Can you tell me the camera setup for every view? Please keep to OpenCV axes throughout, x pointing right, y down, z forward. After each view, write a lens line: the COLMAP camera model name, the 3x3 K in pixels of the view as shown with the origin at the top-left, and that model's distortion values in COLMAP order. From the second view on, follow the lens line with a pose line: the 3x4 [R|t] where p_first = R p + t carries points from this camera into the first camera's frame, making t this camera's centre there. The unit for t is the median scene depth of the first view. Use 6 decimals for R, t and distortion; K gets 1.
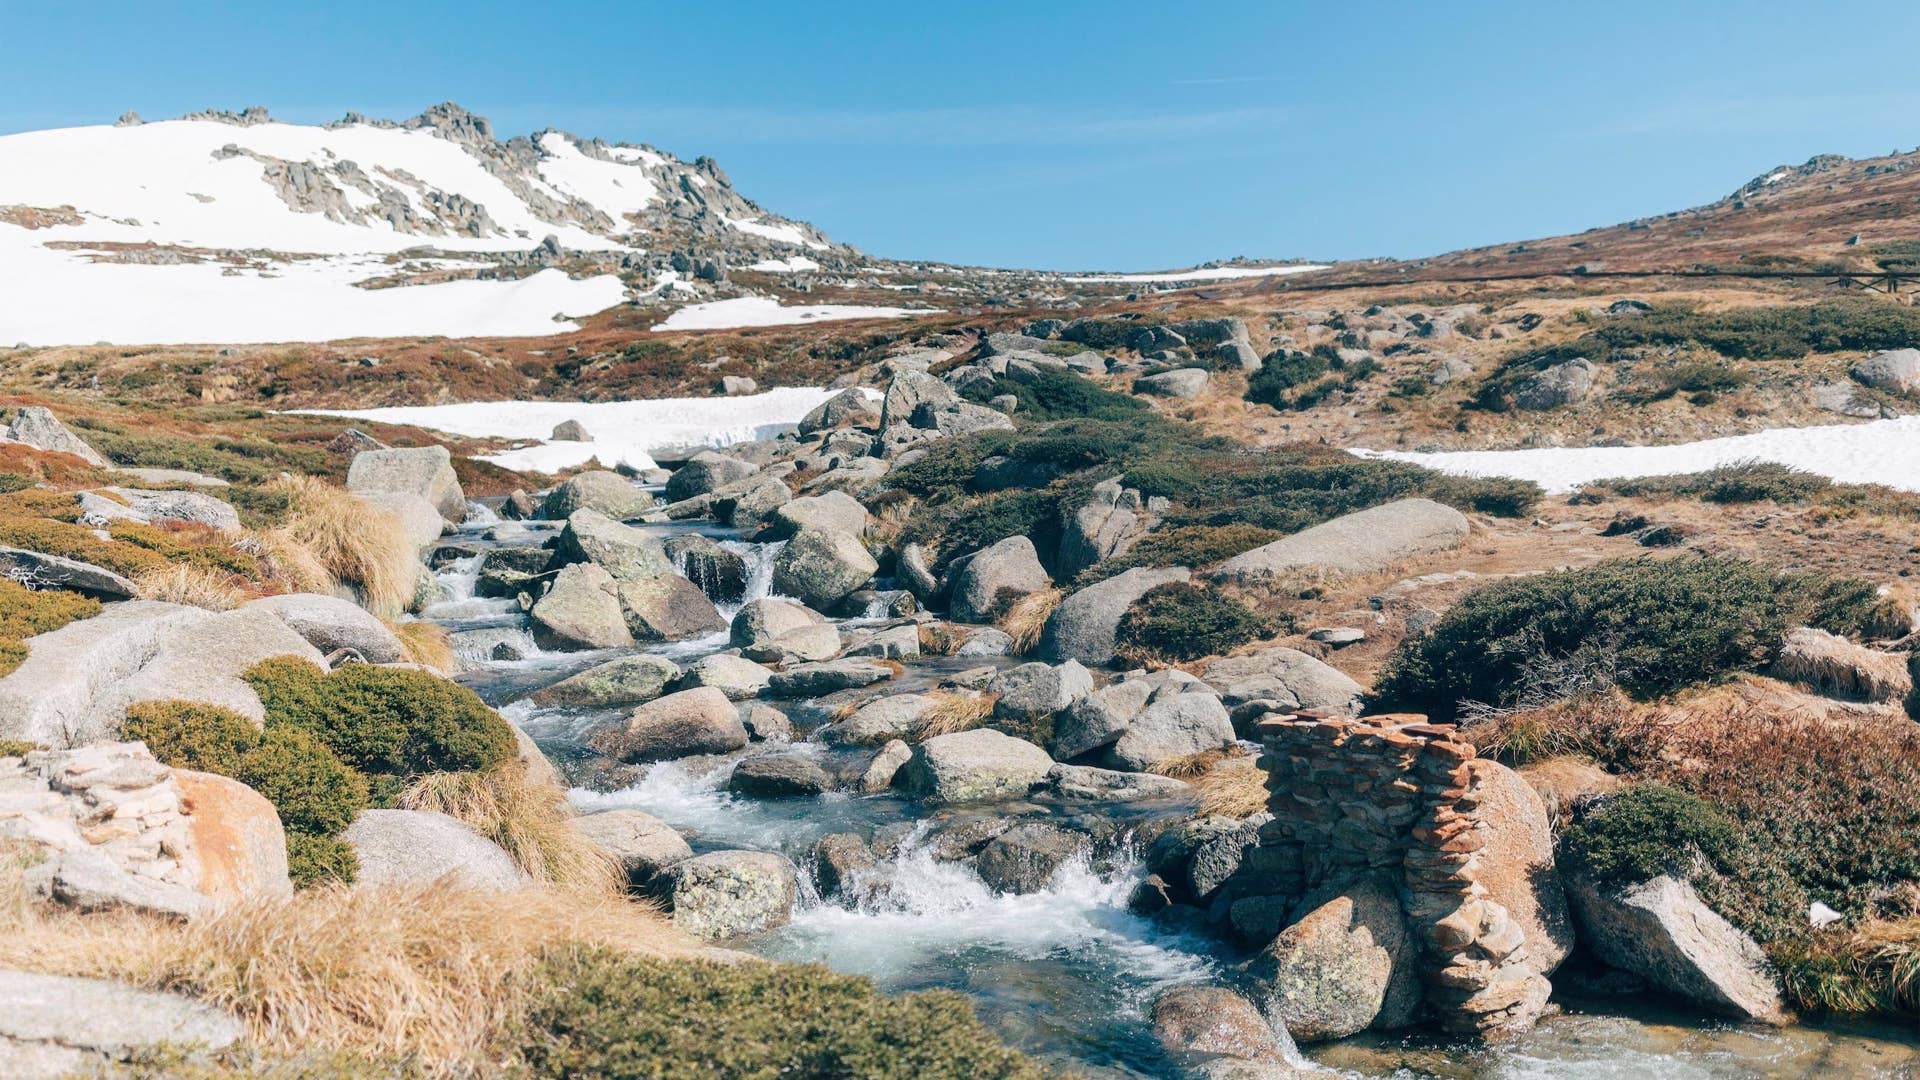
lens RADIAL K [[1853.4, 0, 951.4], [0, 1853.4, 467.8], [0, 0, 1]] dist [0.012798, -0.038412]
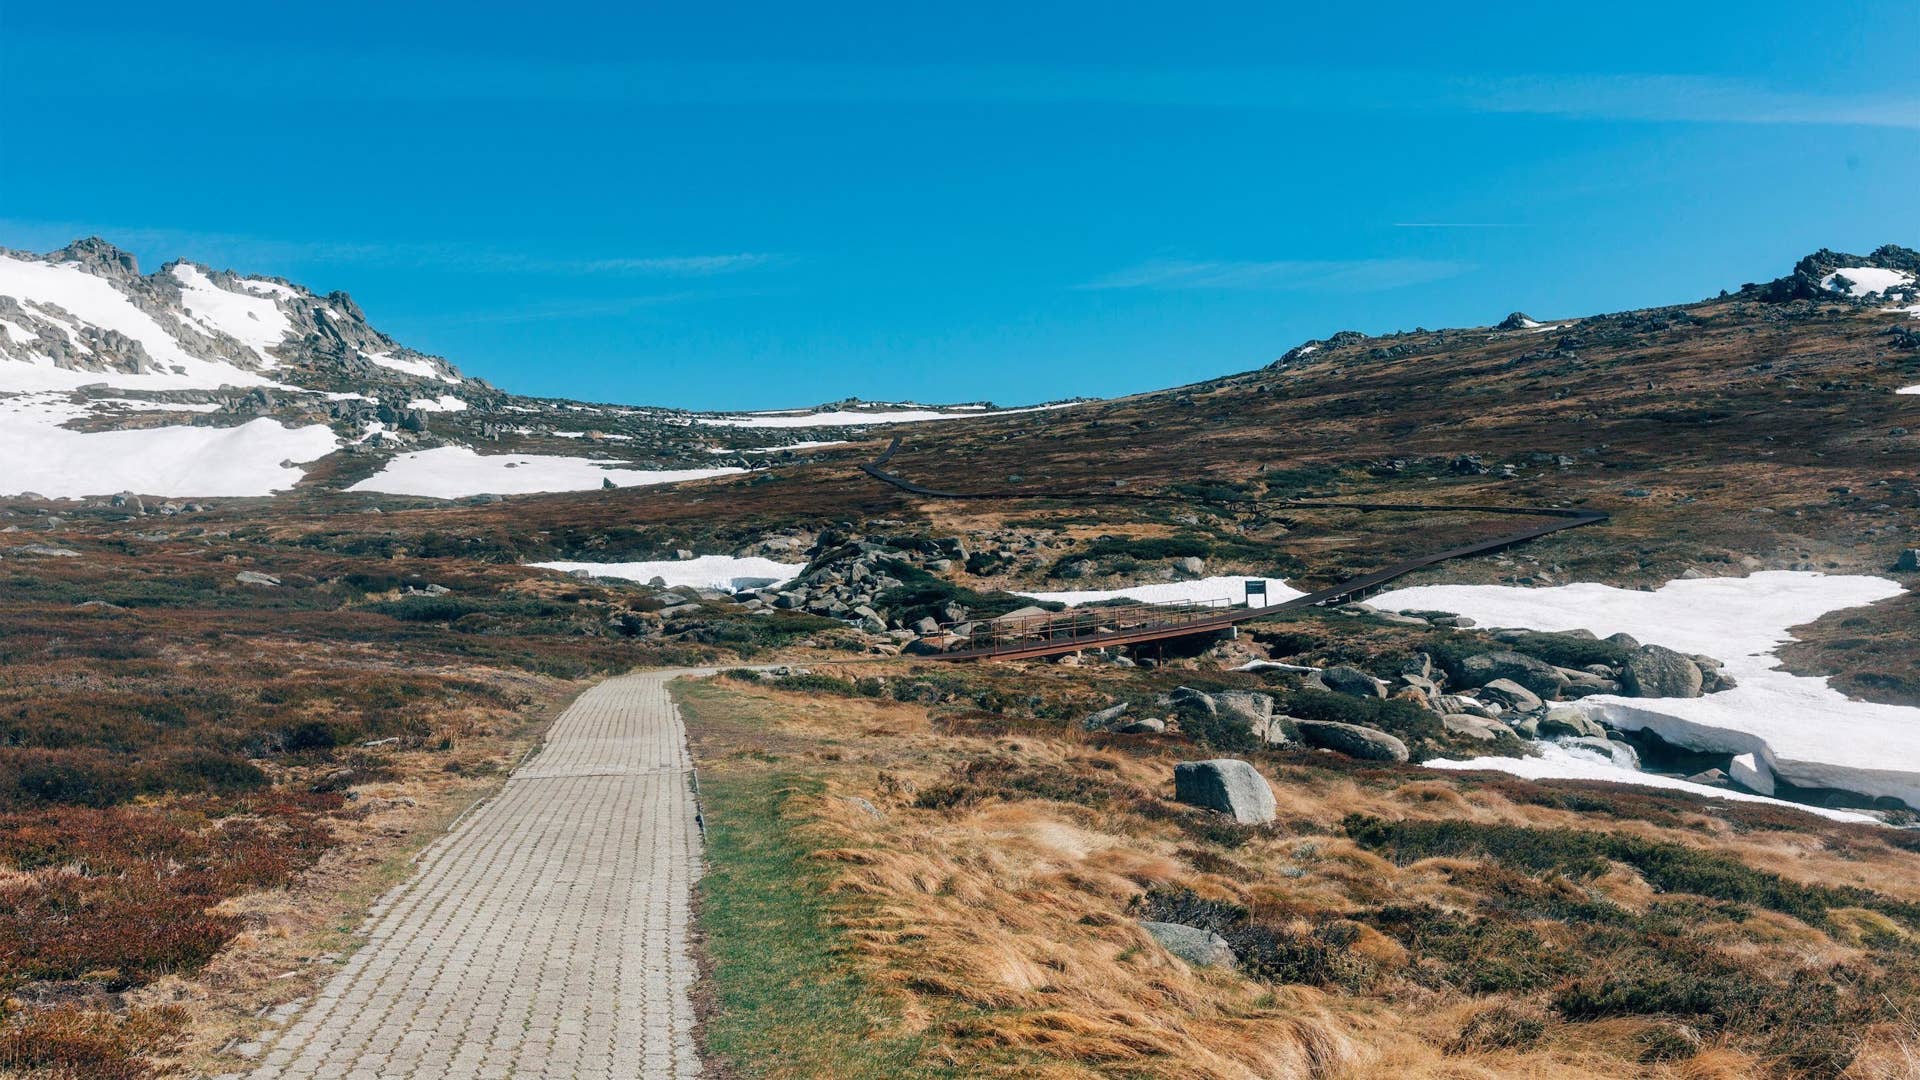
lens RADIAL K [[1853.4, 0, 951.4], [0, 1853.4, 467.8], [0, 0, 1]] dist [0.012798, -0.038412]
pose [[0.977321, 0.014323, 0.211277, -0.046481], [0.000161, 0.997659, -0.068380, -0.000473], [-0.211762, 0.066863, 0.975031, -0.173896]]
